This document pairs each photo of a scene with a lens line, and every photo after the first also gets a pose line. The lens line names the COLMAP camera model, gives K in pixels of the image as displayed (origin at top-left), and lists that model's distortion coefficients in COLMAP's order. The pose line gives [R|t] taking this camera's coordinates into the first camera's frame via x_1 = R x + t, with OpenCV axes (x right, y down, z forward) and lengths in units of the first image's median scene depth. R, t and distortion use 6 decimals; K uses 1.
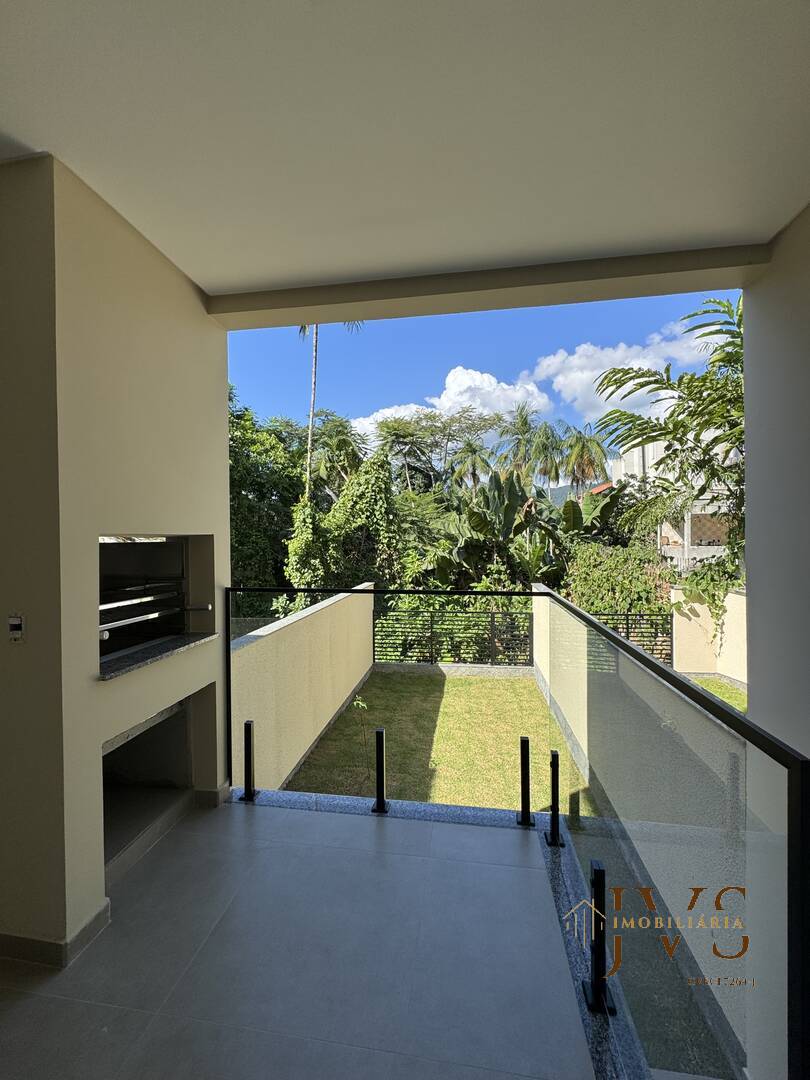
lens RADIAL K [[431.3, 0, 405.0], [0, 431.3, 540.0], [0, 0, 1]] dist [-0.001025, 0.000210]
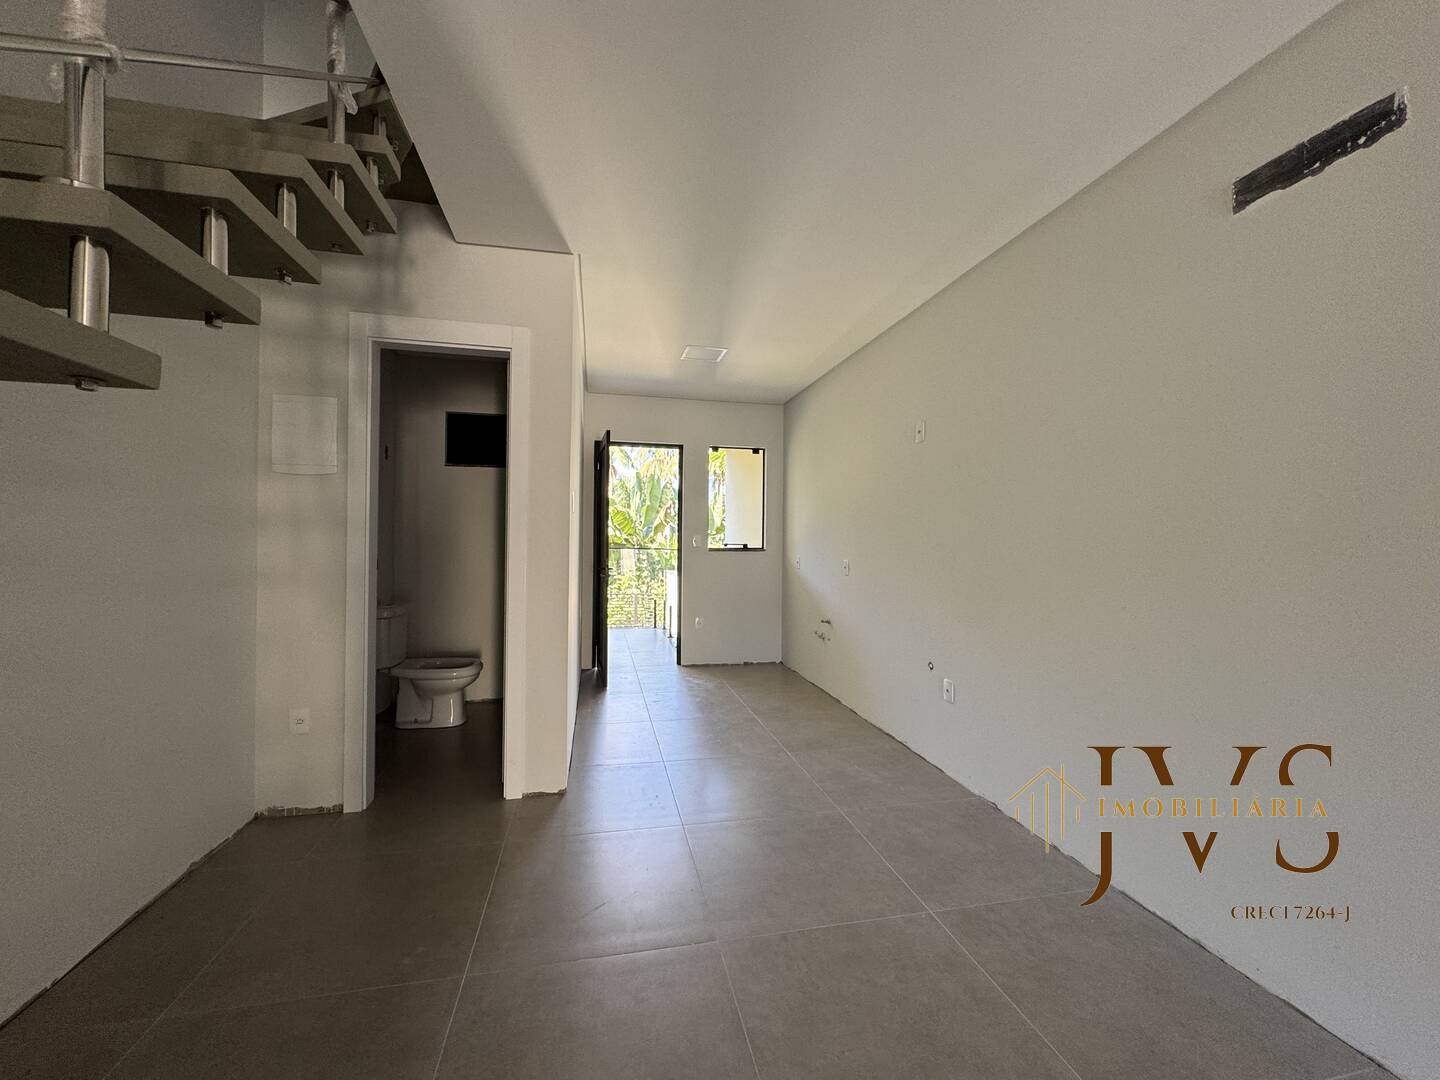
lens RADIAL K [[575.0, 0, 720.0], [0, 575.0, 540.0], [0, 0, 1]] dist [-0.001025, 0.000210]
pose [[0.935747, 0.022154, 0.351976, -0.096494], [-0.019767, 0.999751, -0.010376, 0.014864], [-0.352118, 0.002752, 0.935952, -0.394350]]
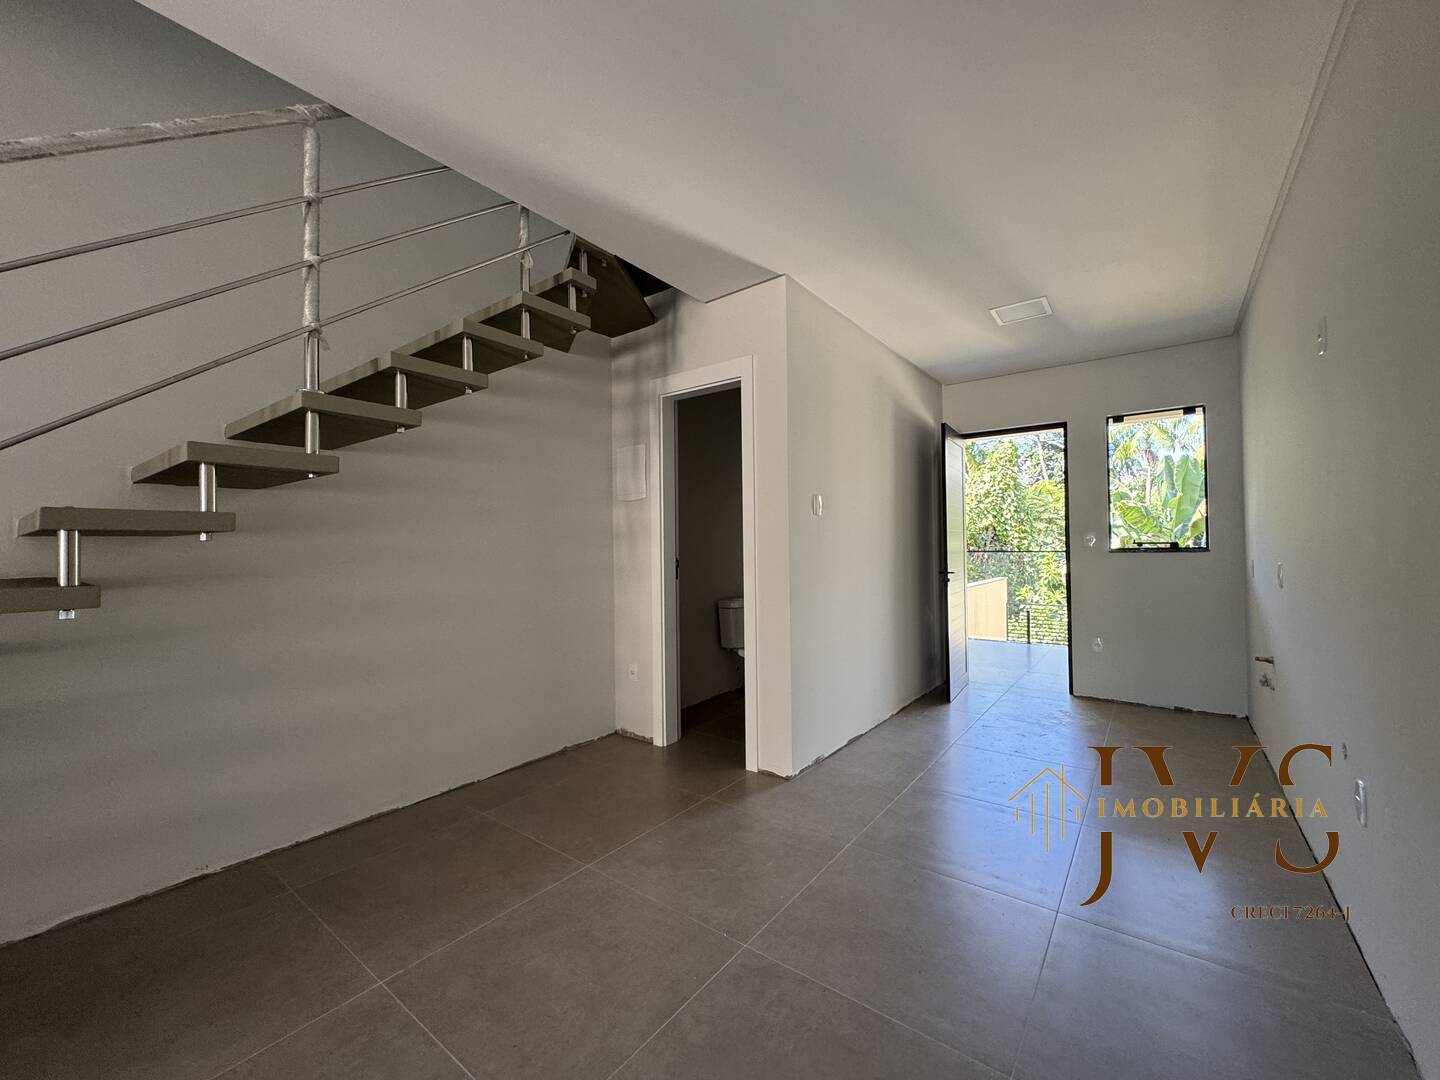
lens RADIAL K [[575.0, 0, 720.0], [0, 575.0, 540.0], [0, 0, 1]] dist [-0.001025, 0.000210]
pose [[0.874995, -0.006899, -0.484083, -0.002137], [-0.000075, 0.999897, -0.014387, 0.016277], [0.484132, 0.012624, 0.874904, -0.388003]]
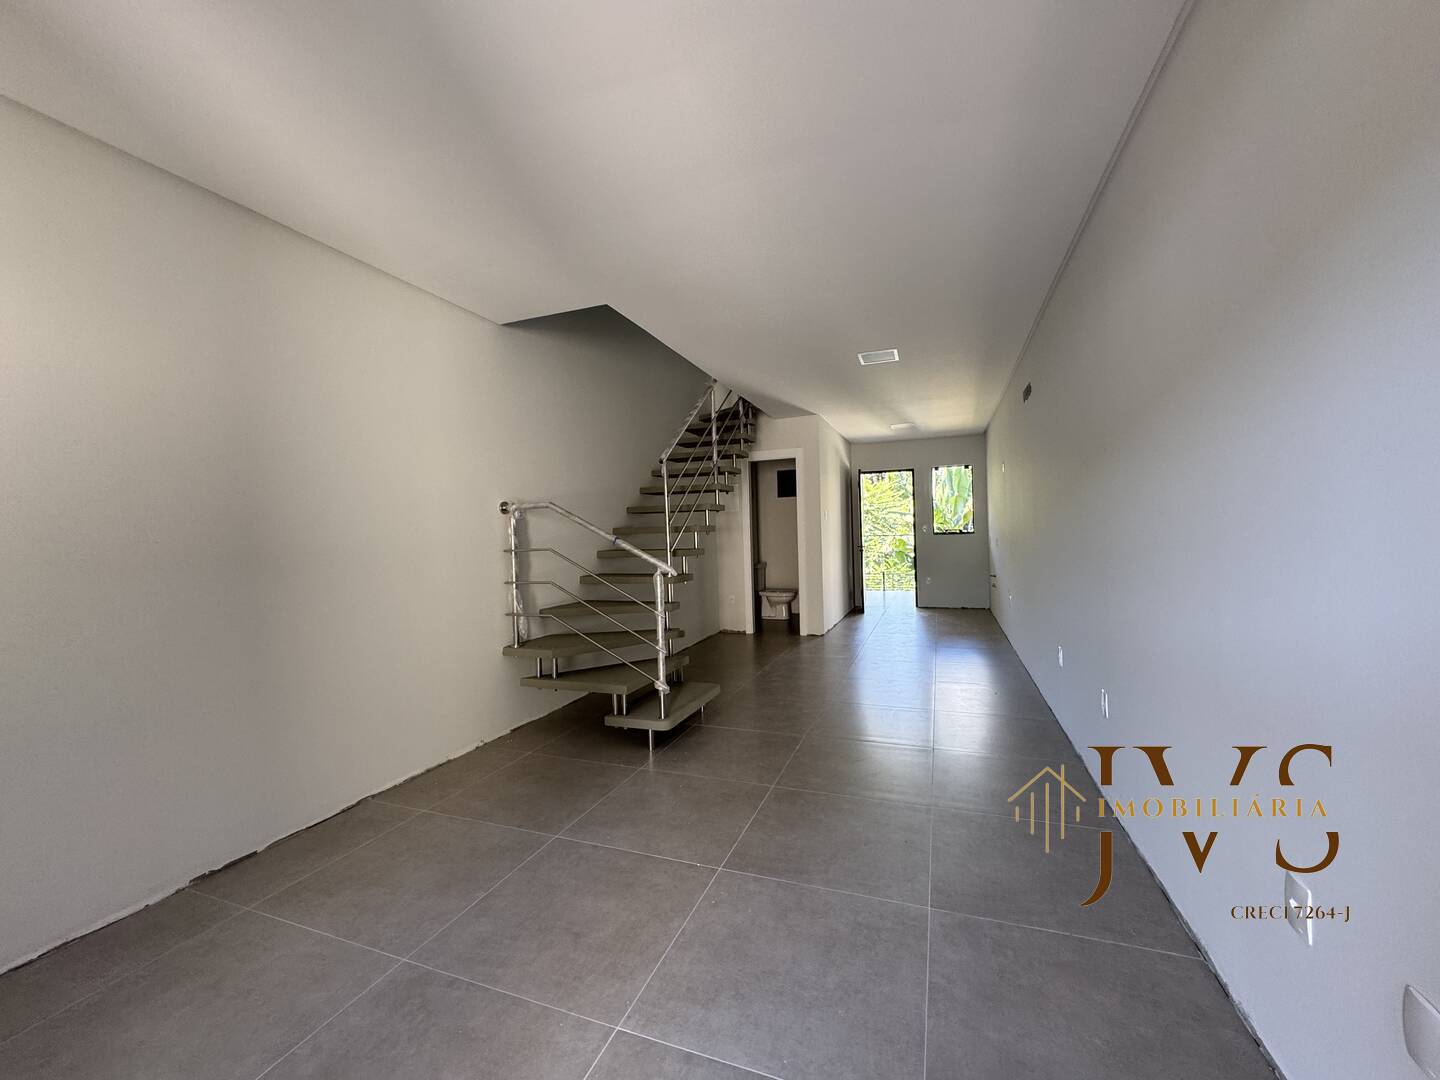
lens RADIAL K [[575.0, 0, 720.0], [0, 575.0, 540.0], [0, 0, 1]] dist [-0.001025, 0.000210]
pose [[0.976770, -0.017018, -0.213614, -0.058262], [0.018733, 0.999806, 0.006005, 0.016238], [0.213470, -0.009868, 0.976900, -0.659125]]
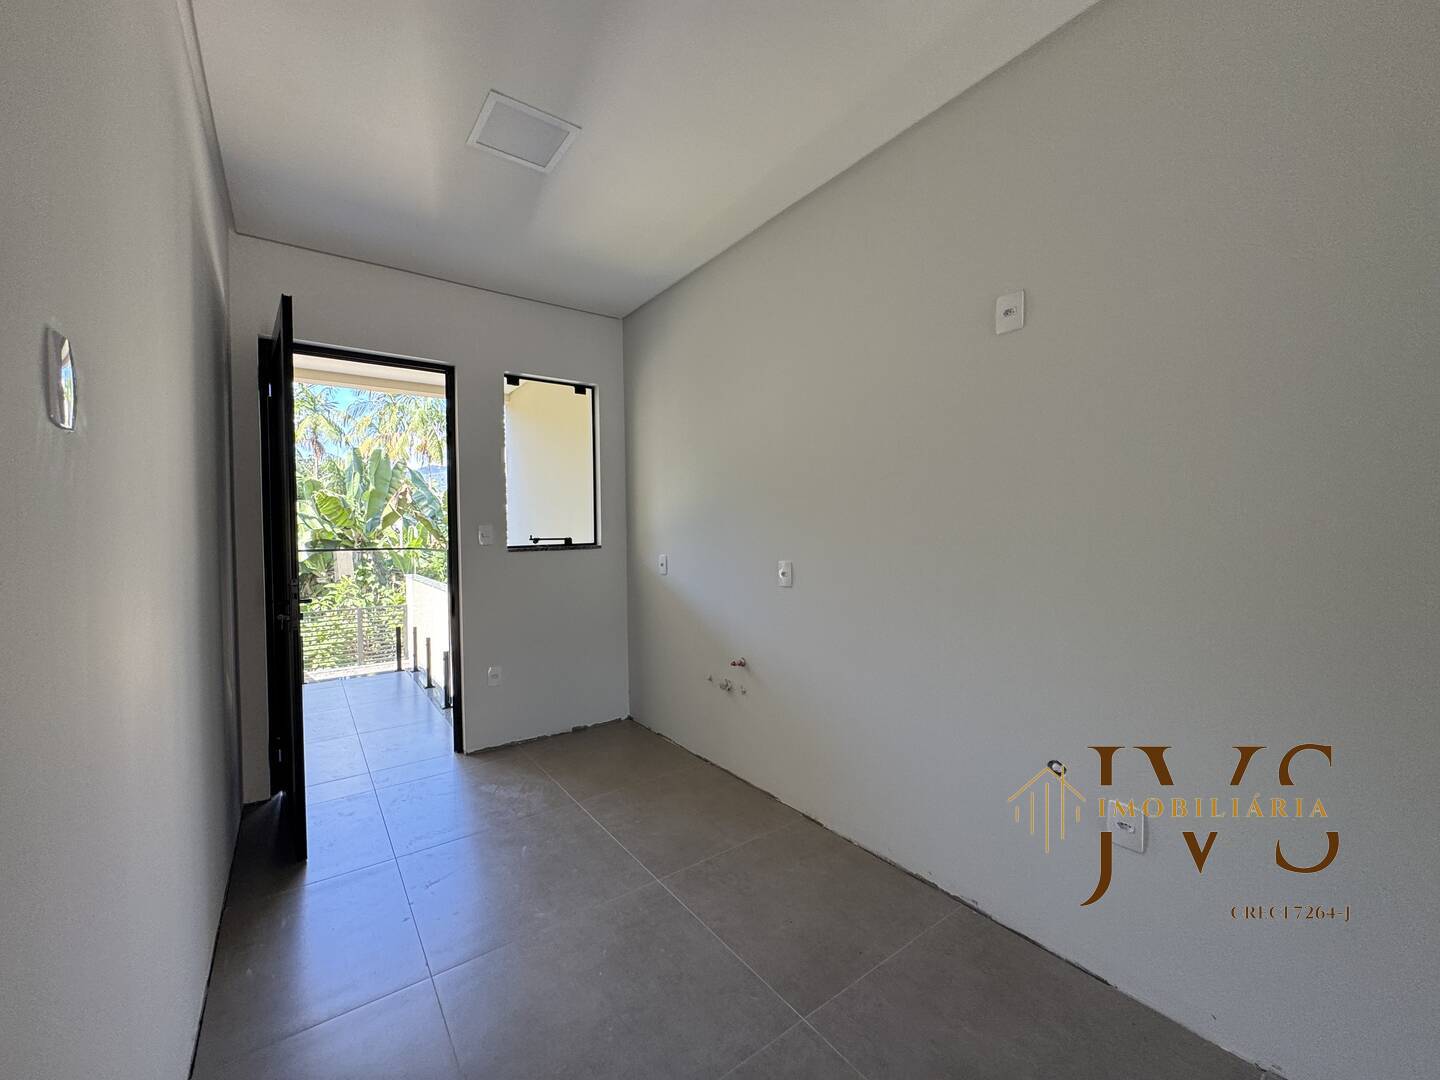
lens RADIAL K [[575.0, 0, 720.0], [0, 575.0, 540.0], [0, 0, 1]] dist [-0.001025, 0.000210]
pose [[0.710294, -0.009553, 0.703841, -0.068587], [0.008406, 0.999952, 0.005088, 0.013436], [-0.703855, 0.002302, 0.710340, -0.254571]]
